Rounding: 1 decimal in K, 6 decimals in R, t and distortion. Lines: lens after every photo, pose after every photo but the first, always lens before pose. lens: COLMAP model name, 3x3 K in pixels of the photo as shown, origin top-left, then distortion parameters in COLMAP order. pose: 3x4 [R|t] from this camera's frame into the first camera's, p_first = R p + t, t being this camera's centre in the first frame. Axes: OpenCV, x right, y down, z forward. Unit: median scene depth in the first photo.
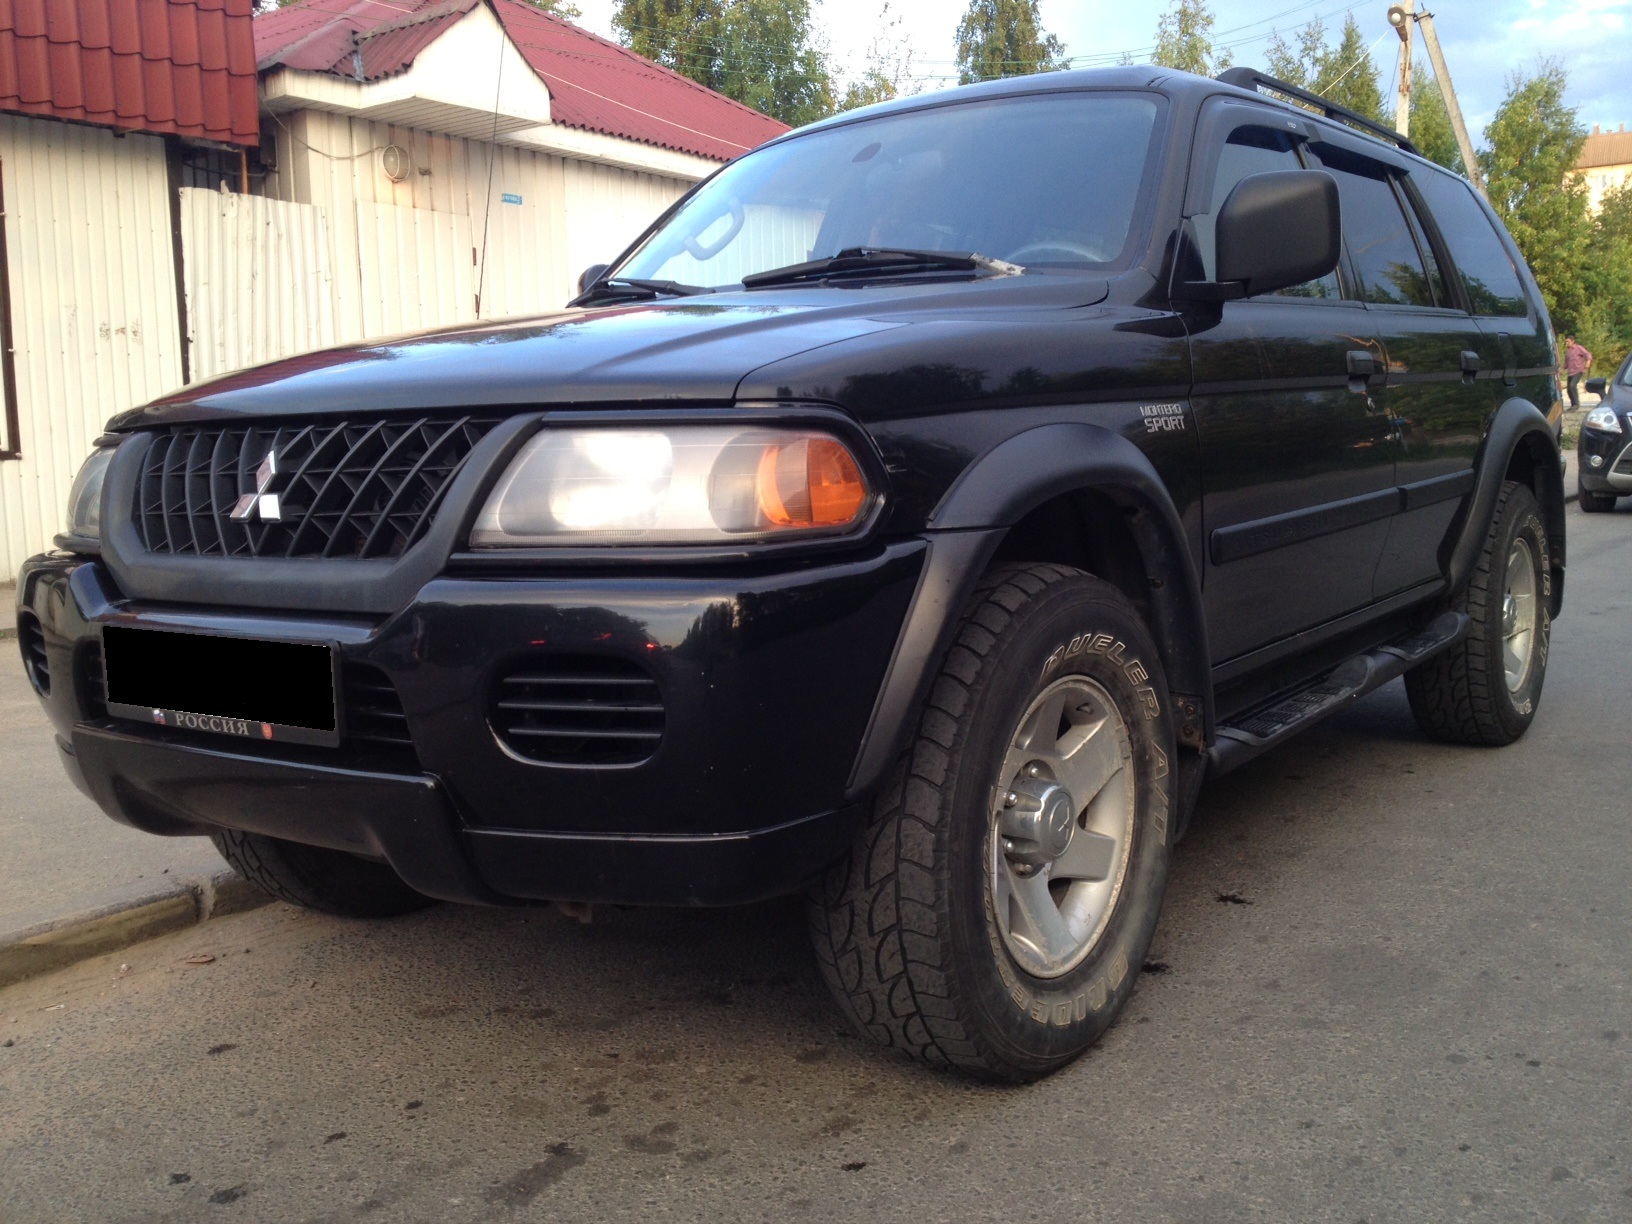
lens RADIAL K [[1551.9, 0, 812.1], [0, 1551.9, 576.2], [0, 0, 1]] dist [0.164529, -0.378407]
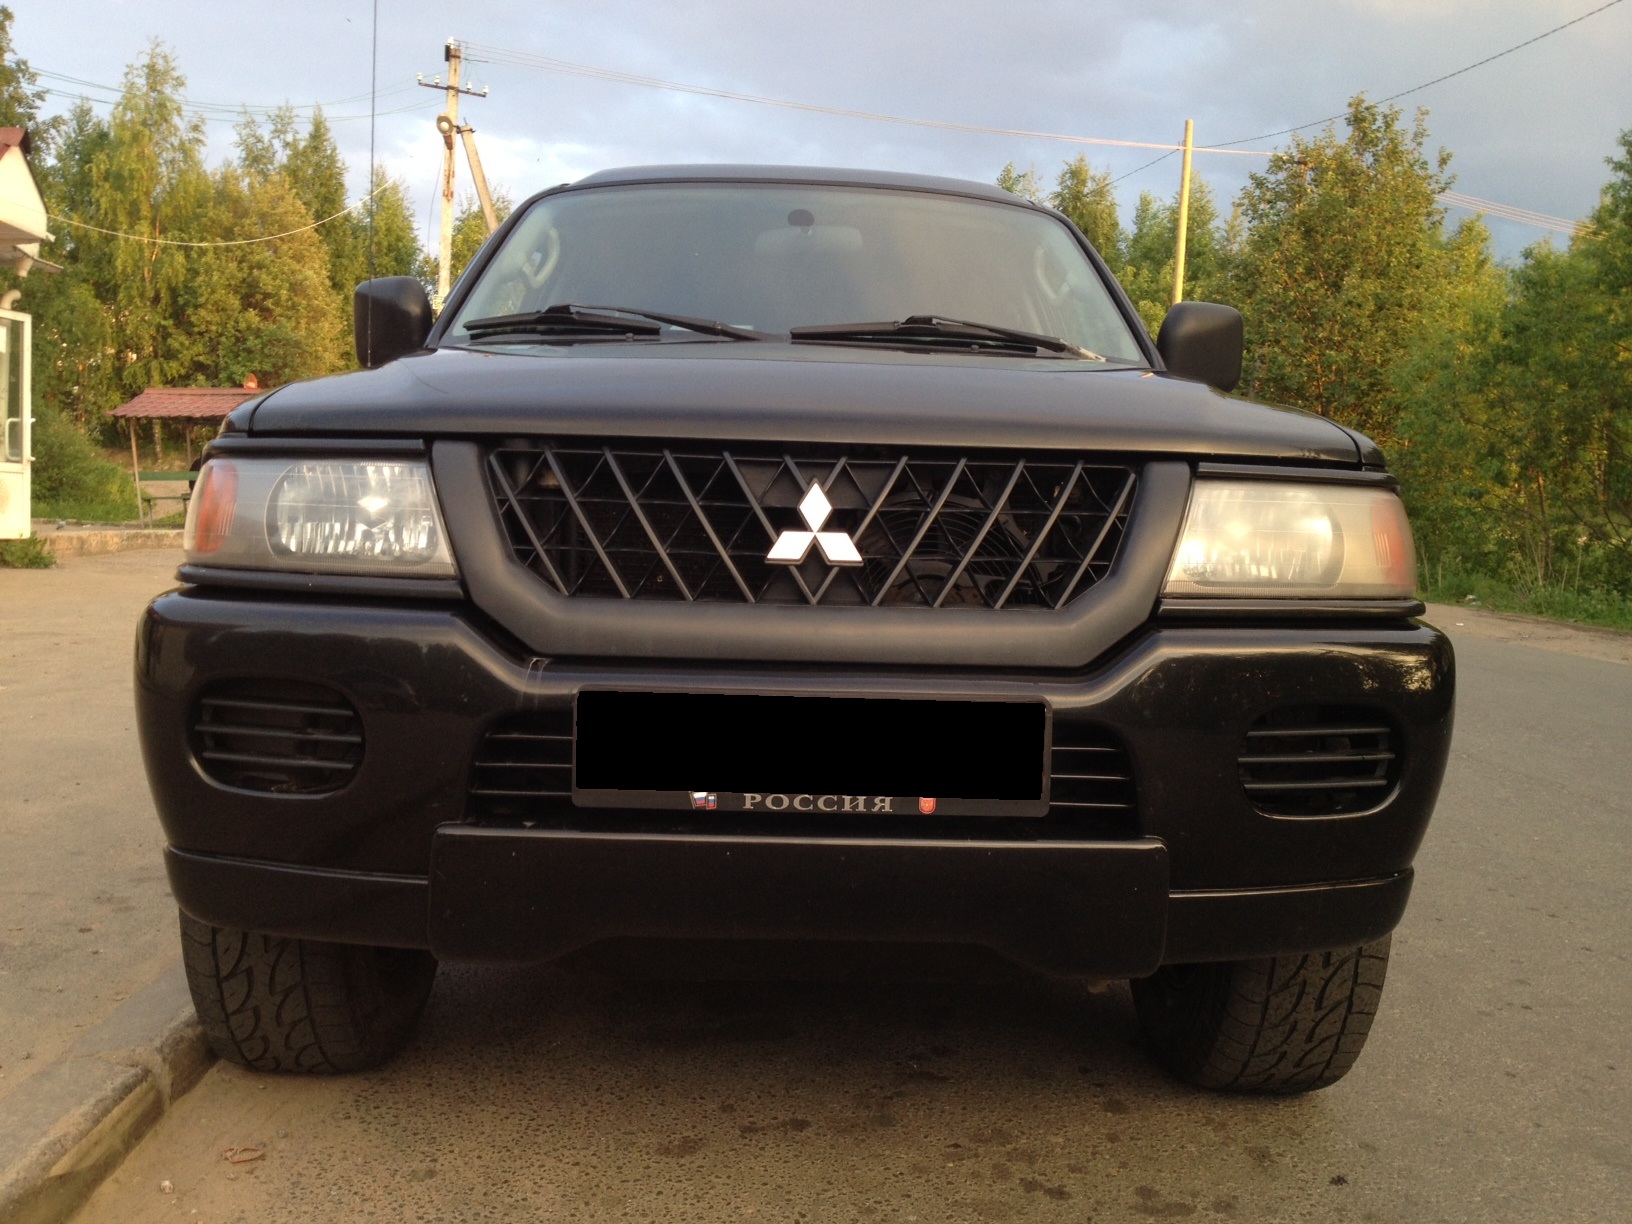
lens RADIAL K [[1551.9, 0, 812.1], [0, 1551.9, 576.2], [0, 0, 1]] dist [0.164529, -0.378407]
pose [[0.784001, 0.029503, 0.620058, -0.808107], [0.002255, 0.998728, -0.050371, 0.013104], [-0.620755, 0.040890, 0.782937, 0.311678]]
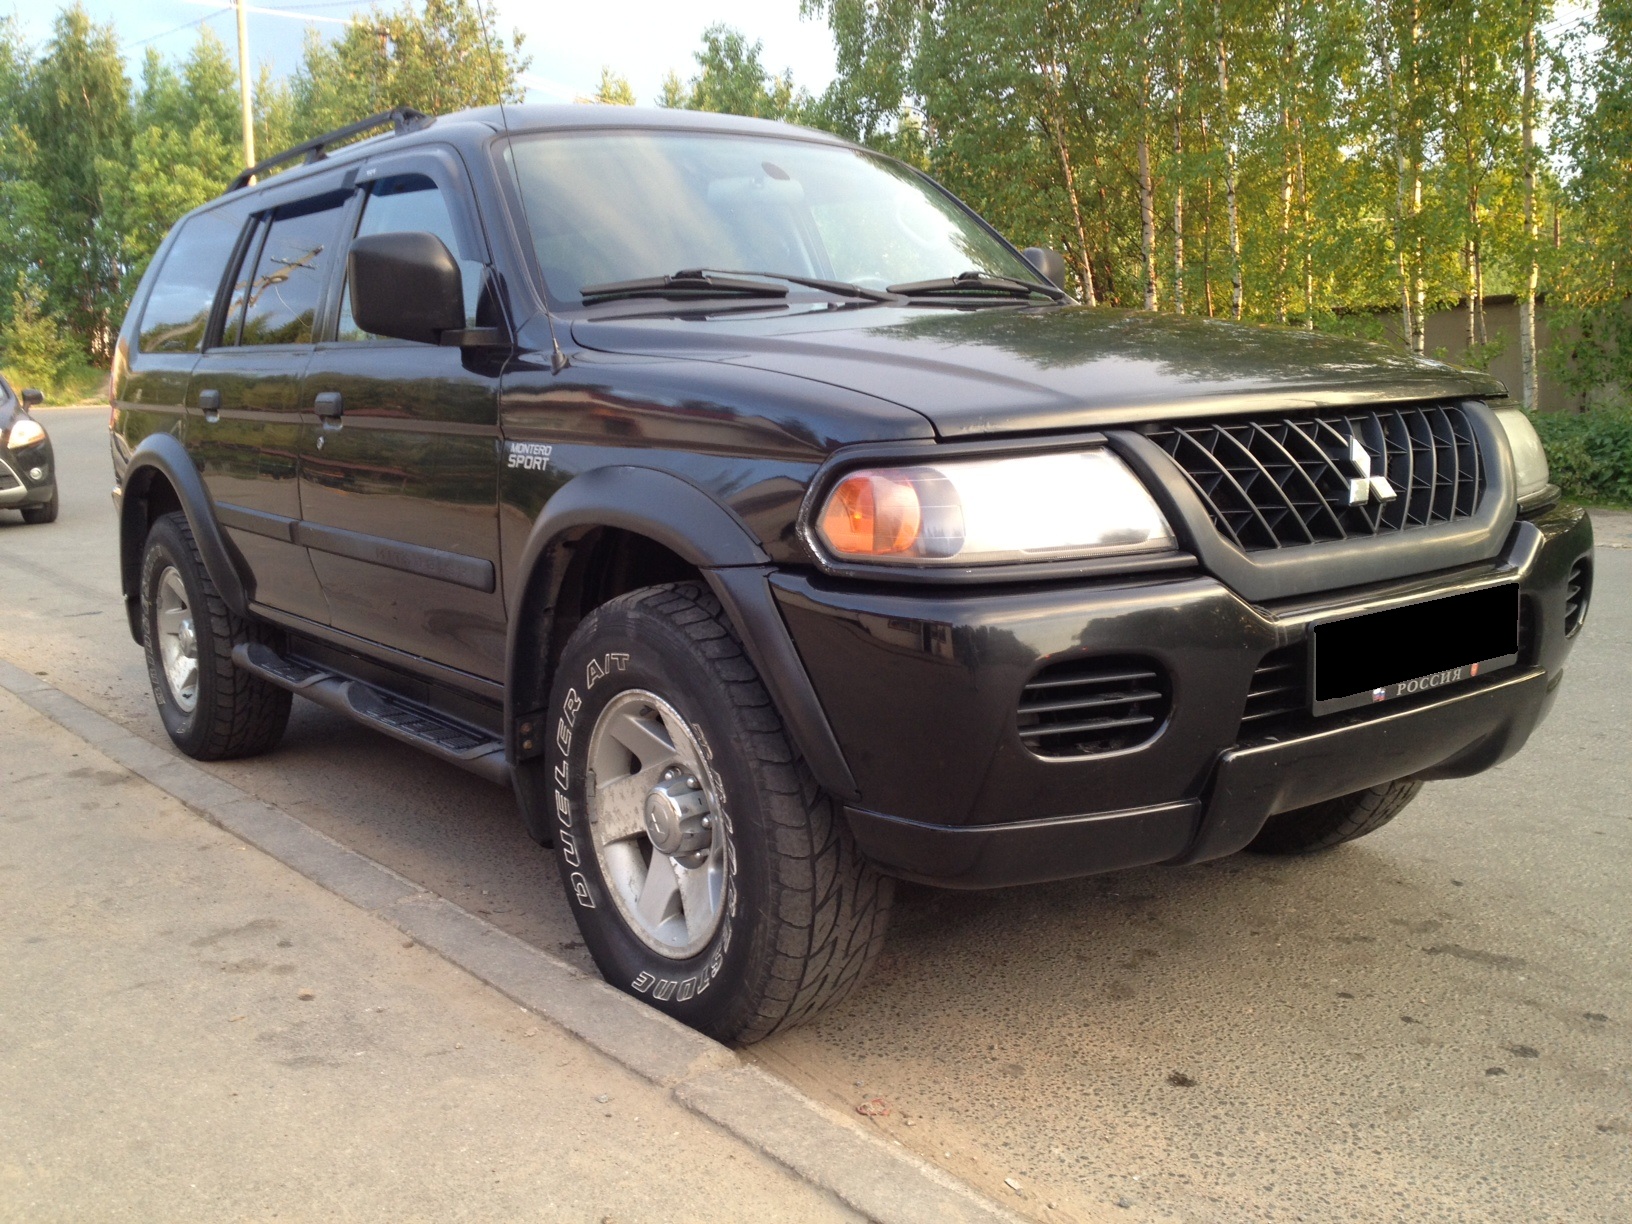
lens RADIAL K [[1583.3, 0, 770.9], [0, 1583.3, 574.1], [0, 0, 1]] dist [0.111808, -0.272939]
pose [[0.287581, -0.100335, 0.952486, -1.428261], [0.118229, 0.990610, 0.068654, -0.103559], [-0.950431, 0.092868, 0.296743, 0.989610]]
